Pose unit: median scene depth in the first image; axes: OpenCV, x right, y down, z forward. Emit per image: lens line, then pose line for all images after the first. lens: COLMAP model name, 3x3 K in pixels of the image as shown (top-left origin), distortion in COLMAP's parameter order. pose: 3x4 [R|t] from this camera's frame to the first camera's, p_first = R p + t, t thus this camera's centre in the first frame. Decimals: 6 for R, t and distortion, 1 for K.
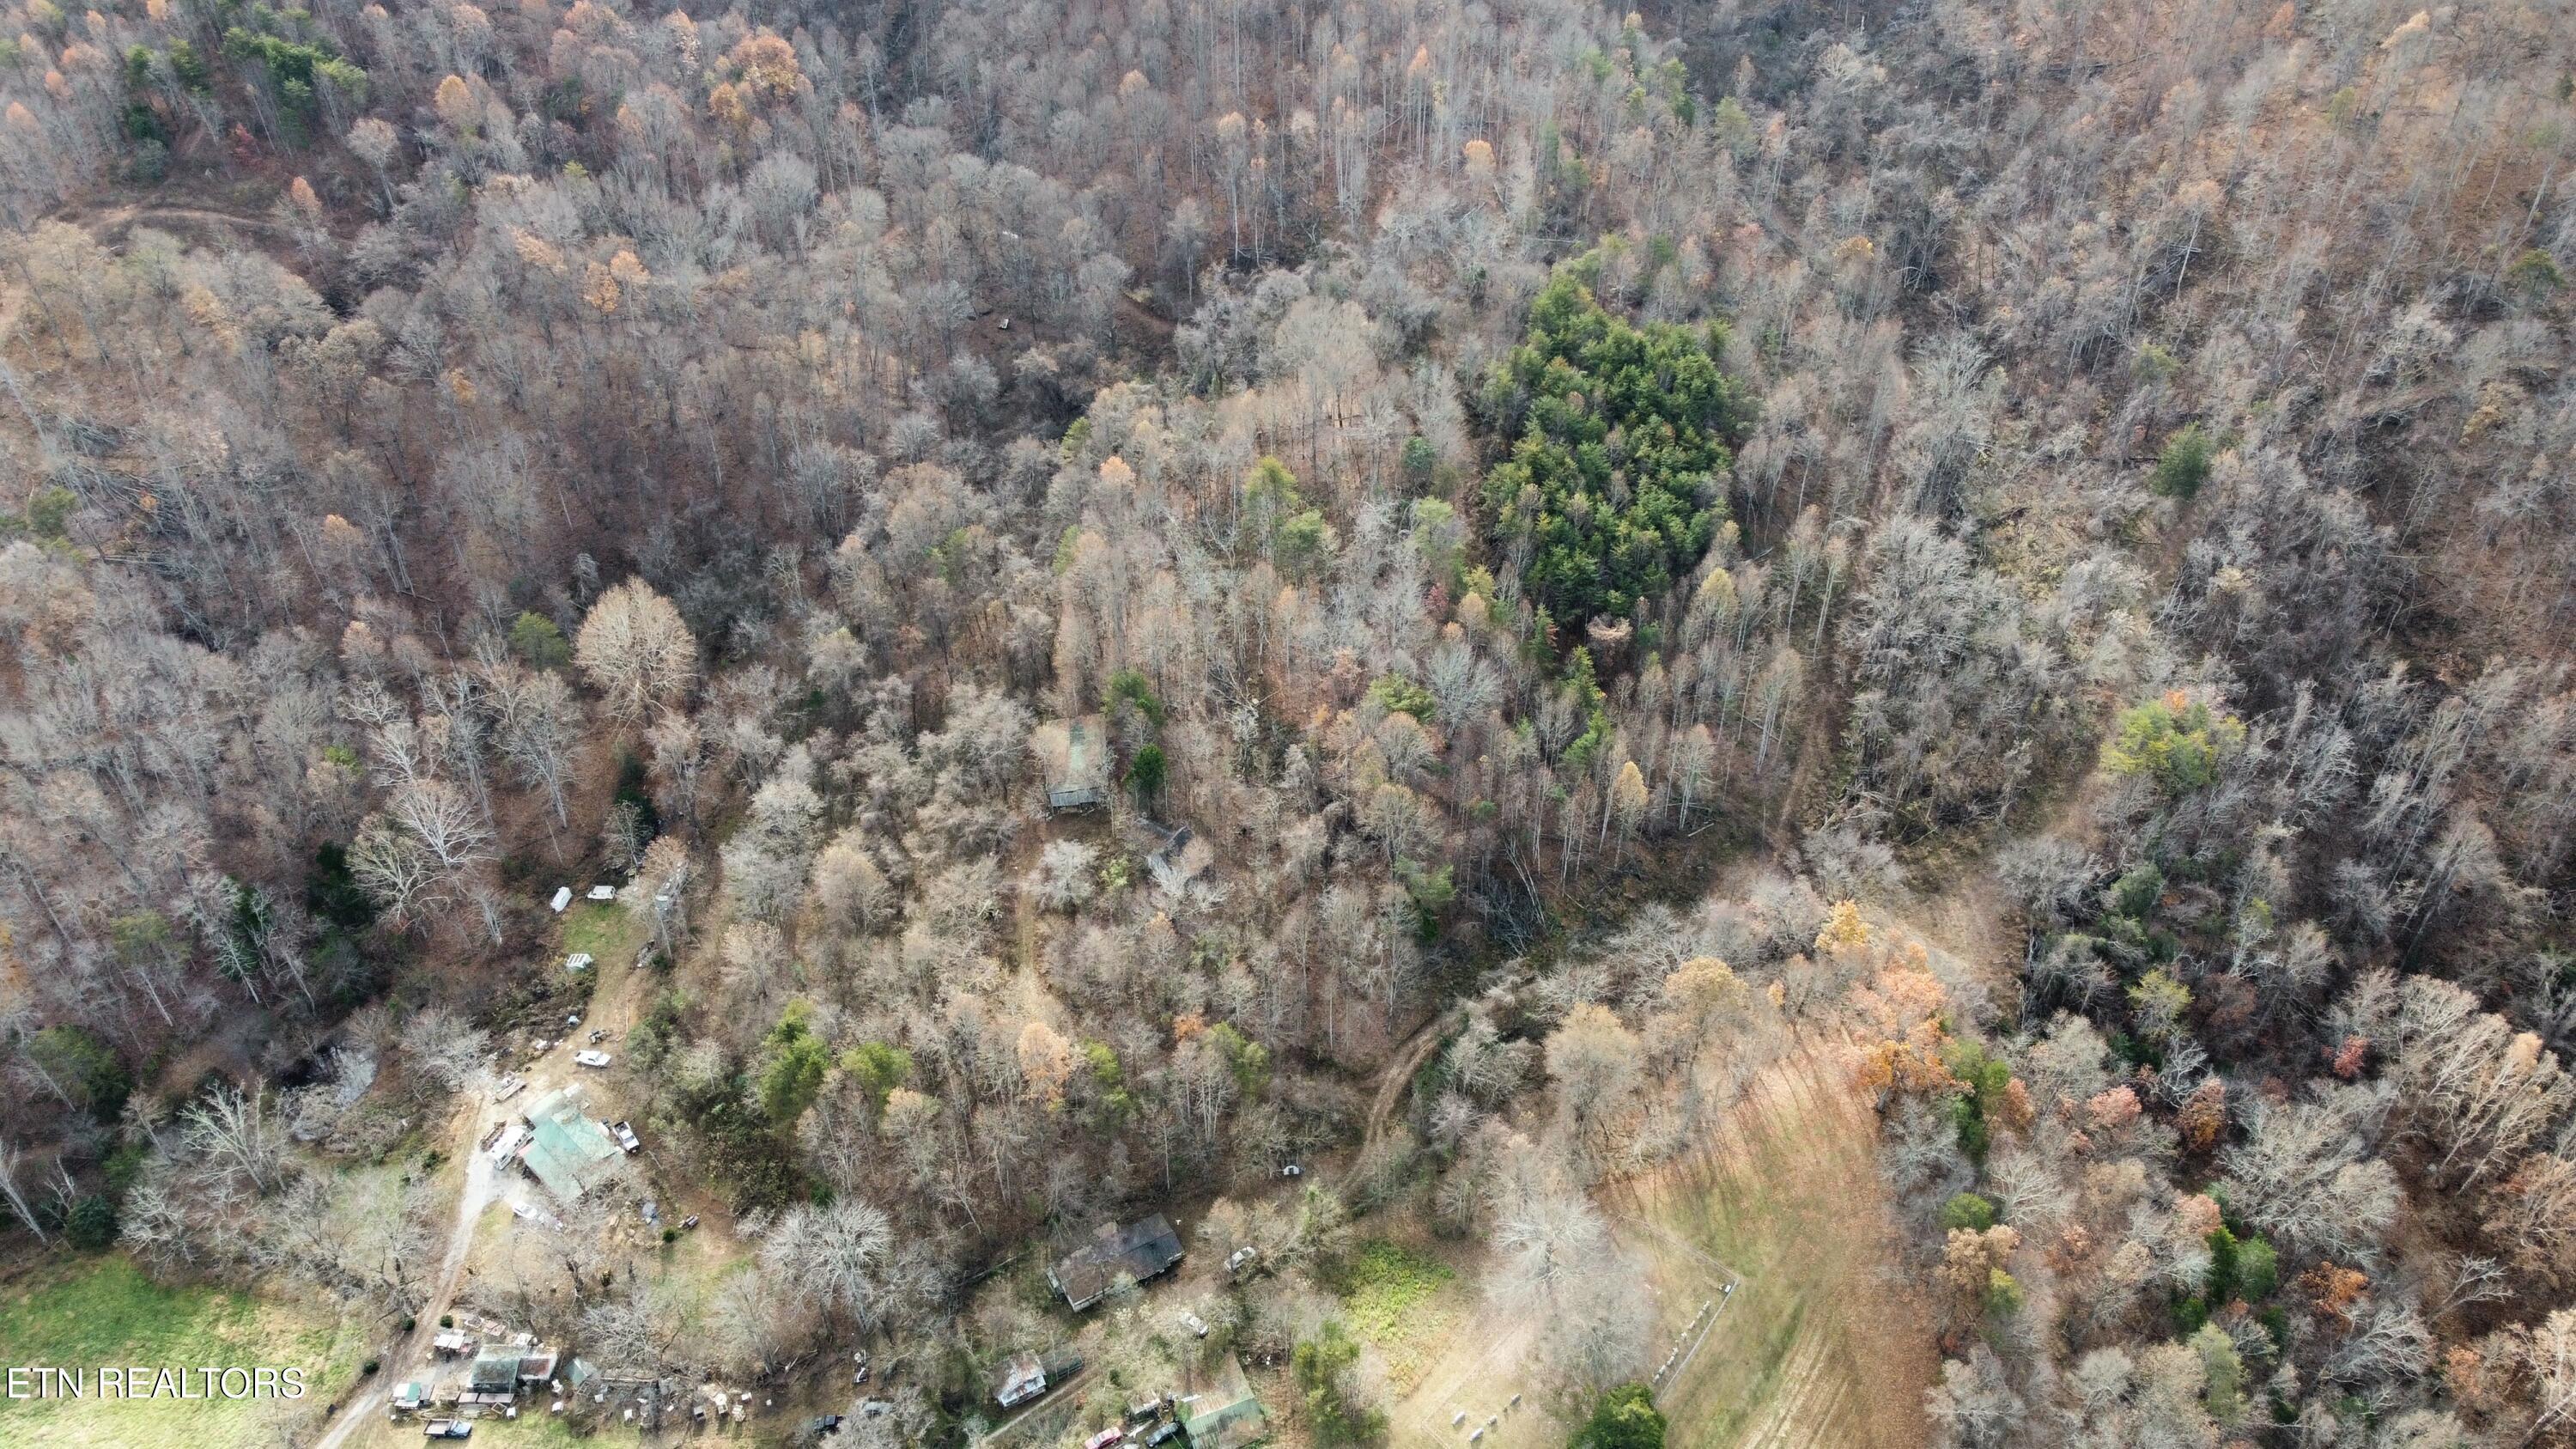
lens RADIAL K [[1998.1, 0, 1288.0], [0, 1998.1, 724.5], [0, 0, 1]] dist [-0.006864, 0.006172]
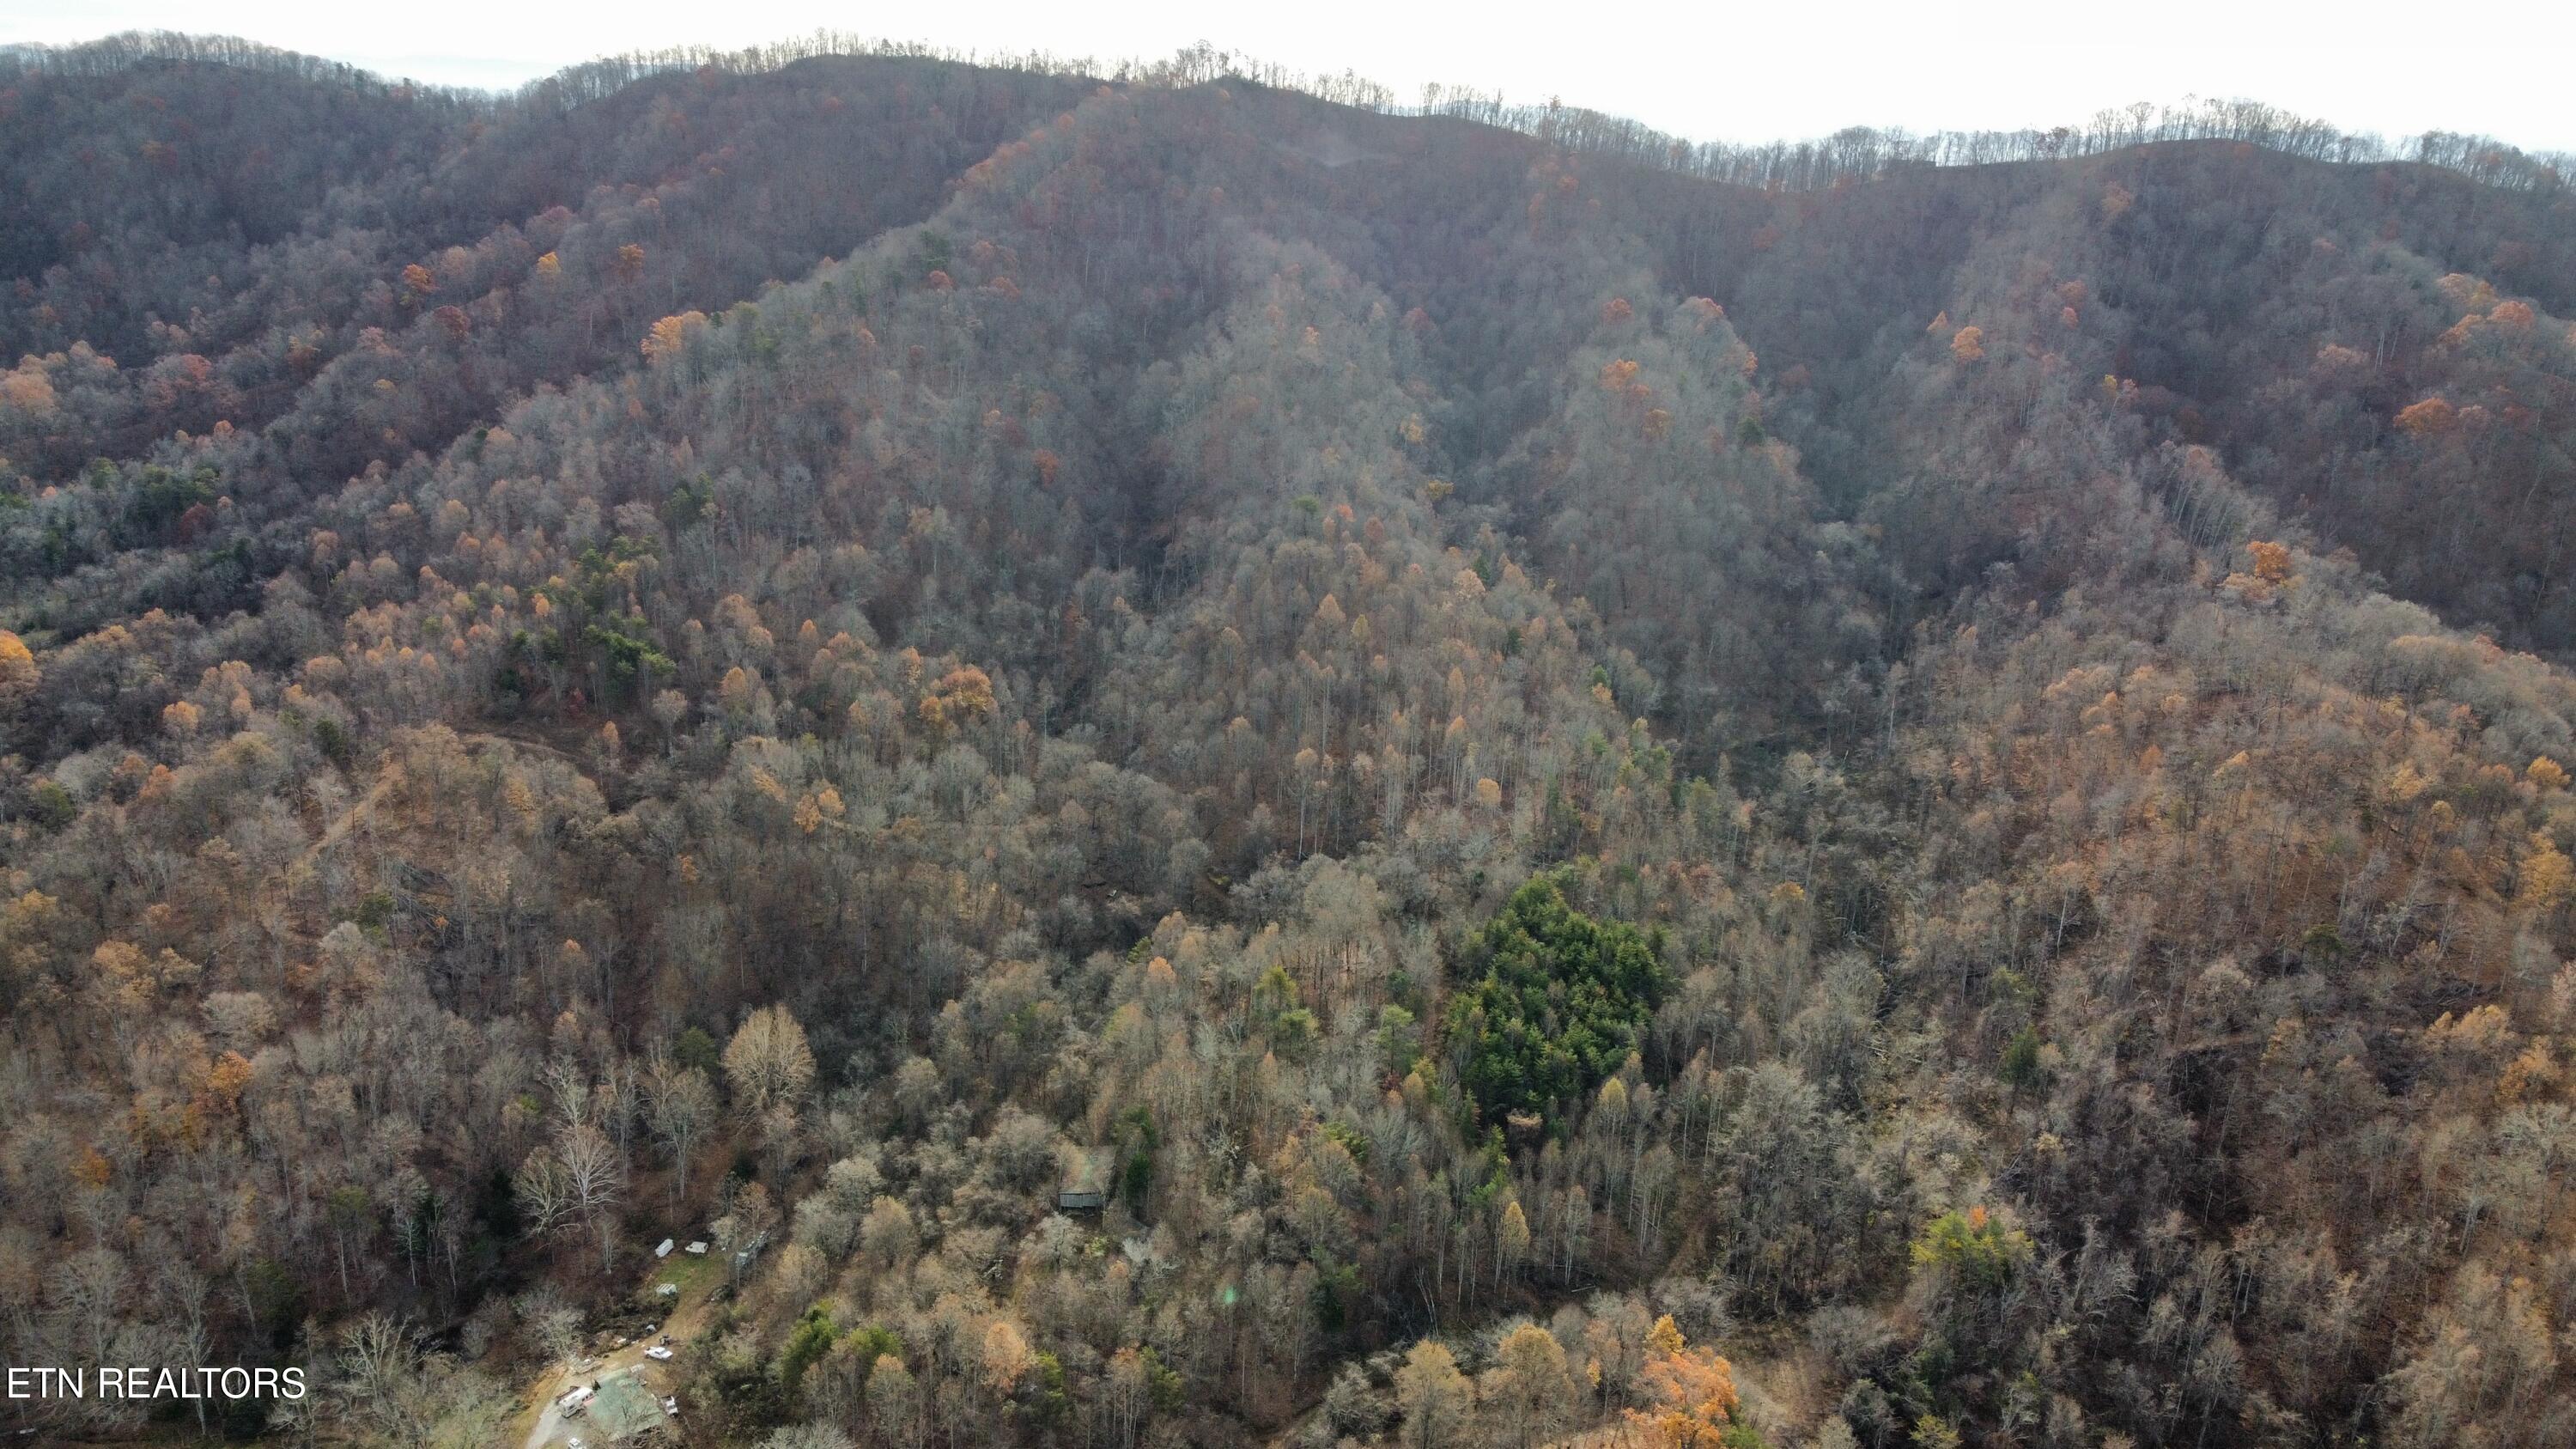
lens RADIAL K [[1977.6, 0, 1288.0], [0, 1977.6, 724.5], [0, 0, 1]] dist [-0.004418, -0.007334]
pose [[0.989005, 0.093007, -0.114969, 0.126004], [-0.130166, 0.916477, -0.378322, 0.198772], [0.070180, 0.389127, 0.918507, -0.219942]]
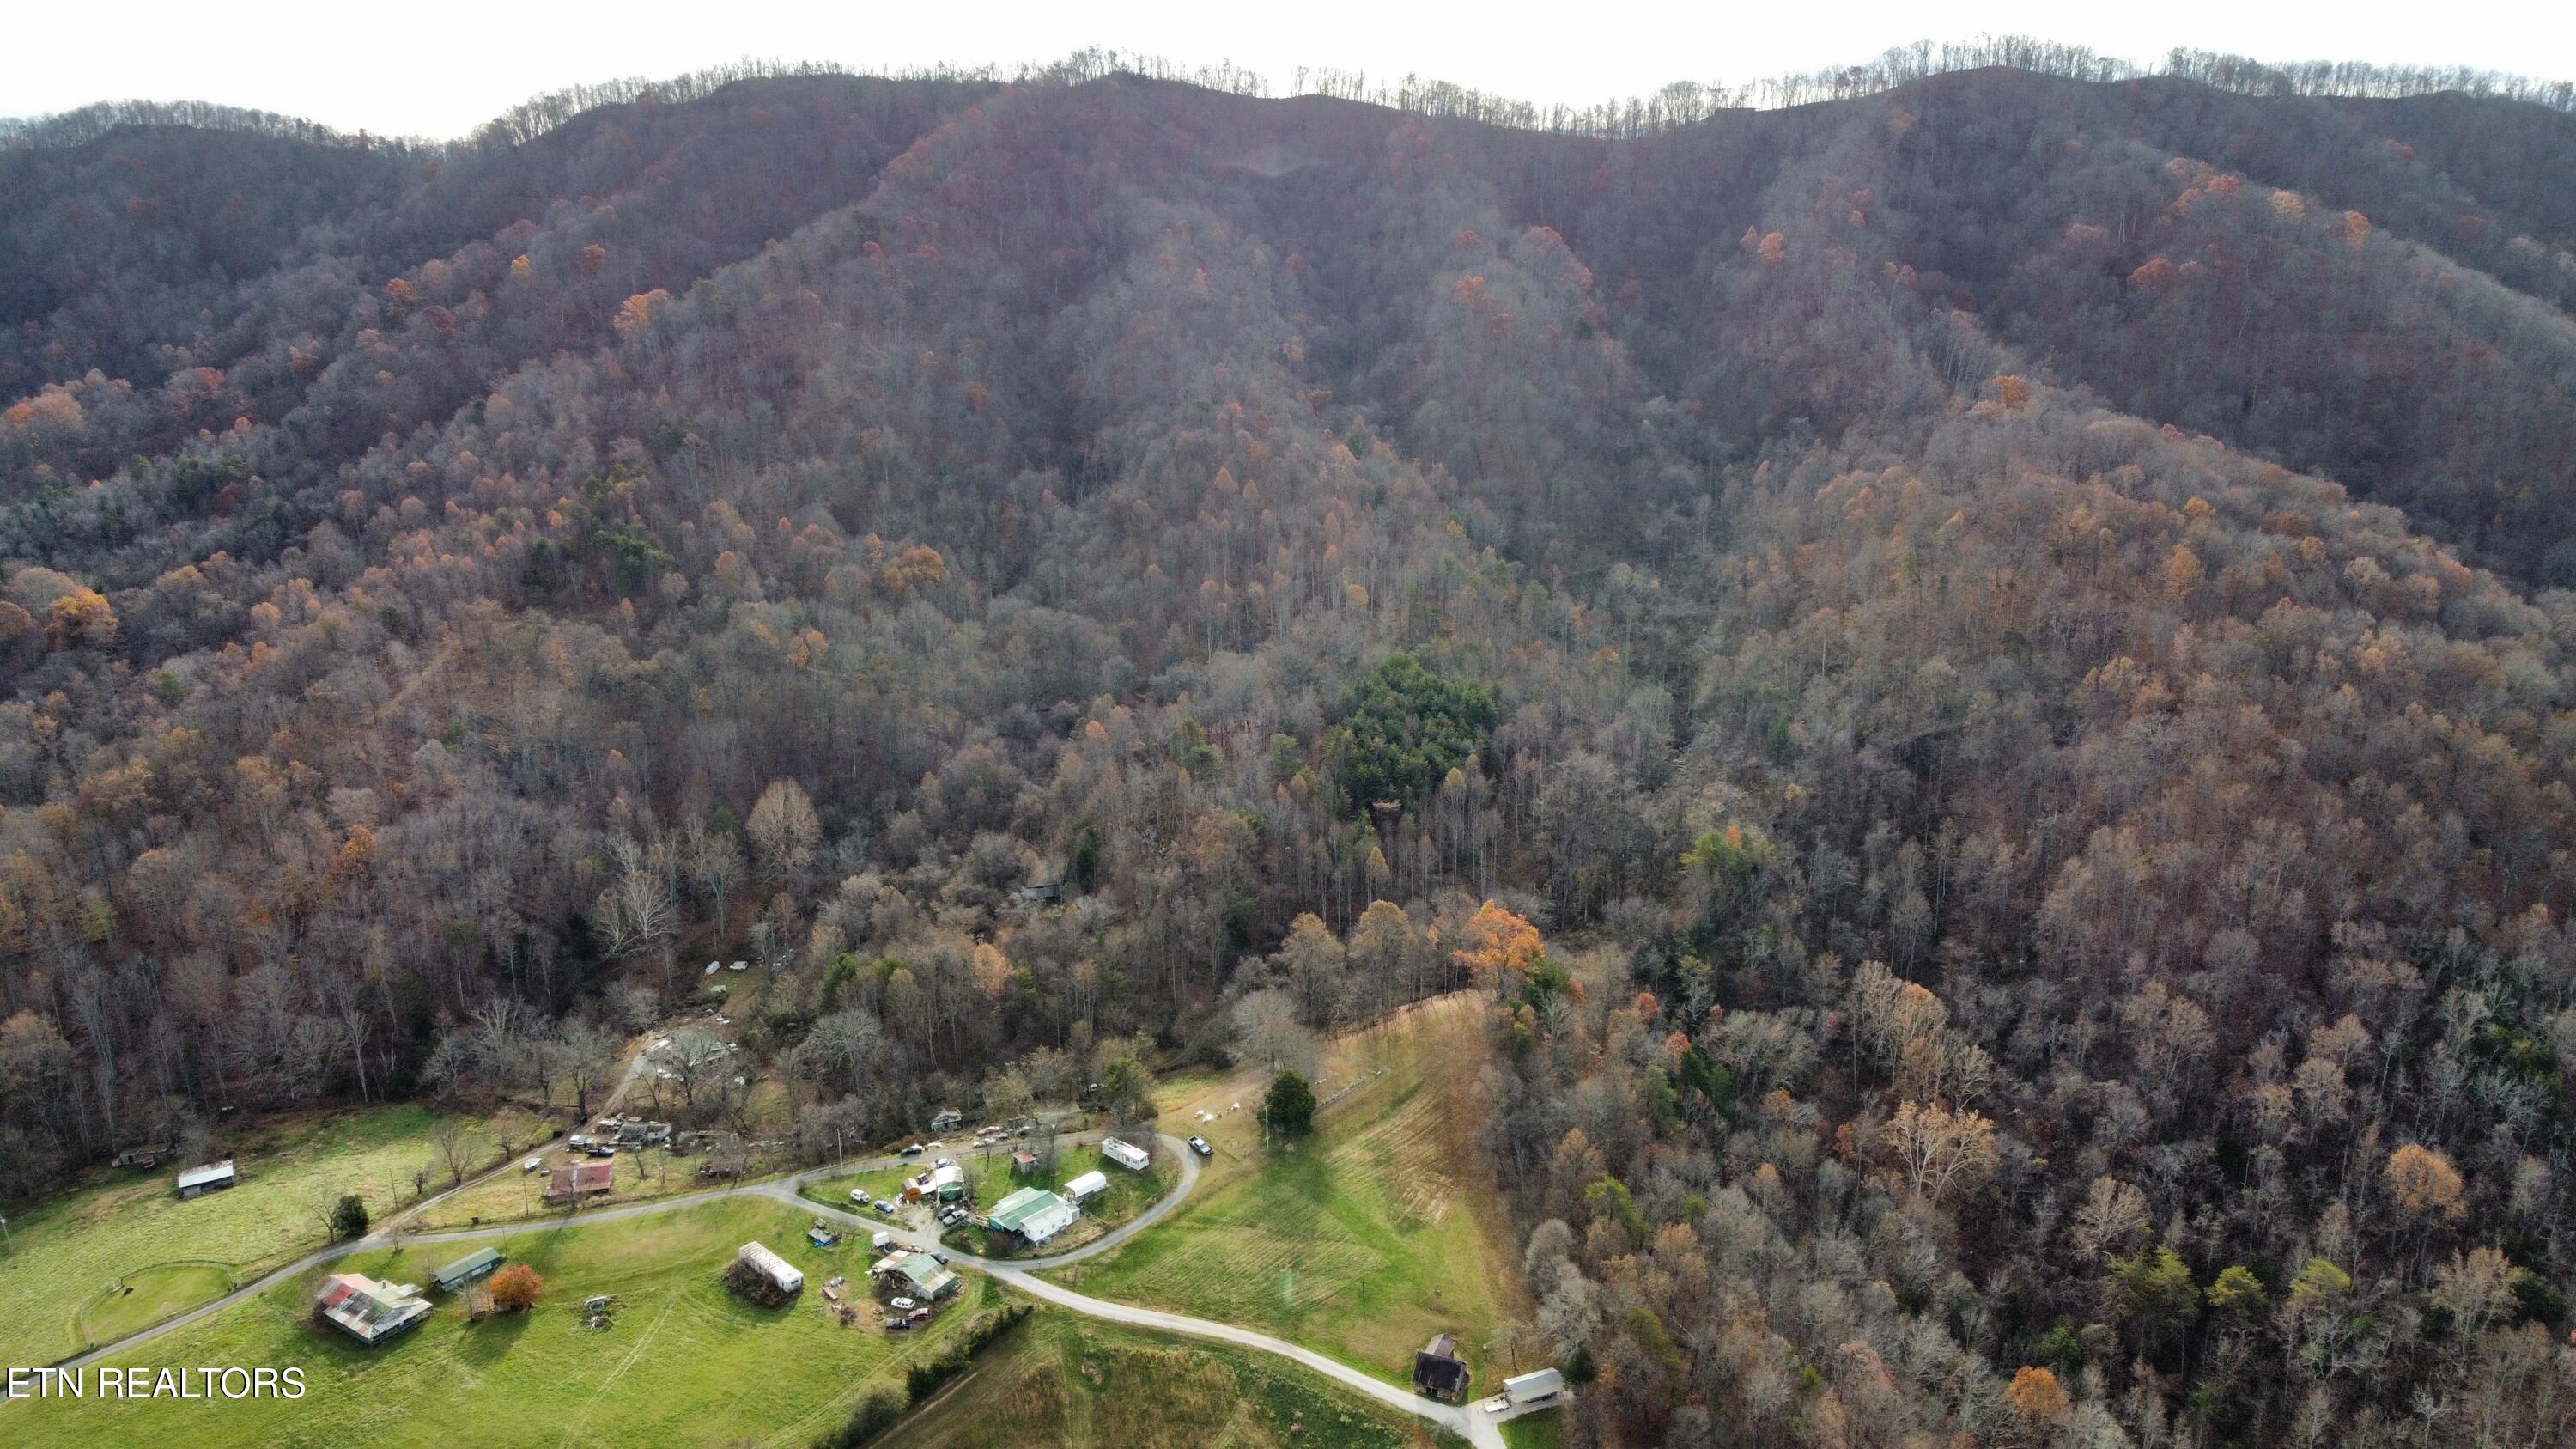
lens RADIAL K [[1977.6, 0, 1288.0], [0, 1977.6, 724.5], [0, 0, 1]] dist [-0.004418, -0.007334]
pose [[0.995653, 0.020158, -0.090935, 0.210407], [-0.054878, 0.915808, -0.397850, 0.488690], [0.075259, 0.401111, 0.912933, -0.430141]]
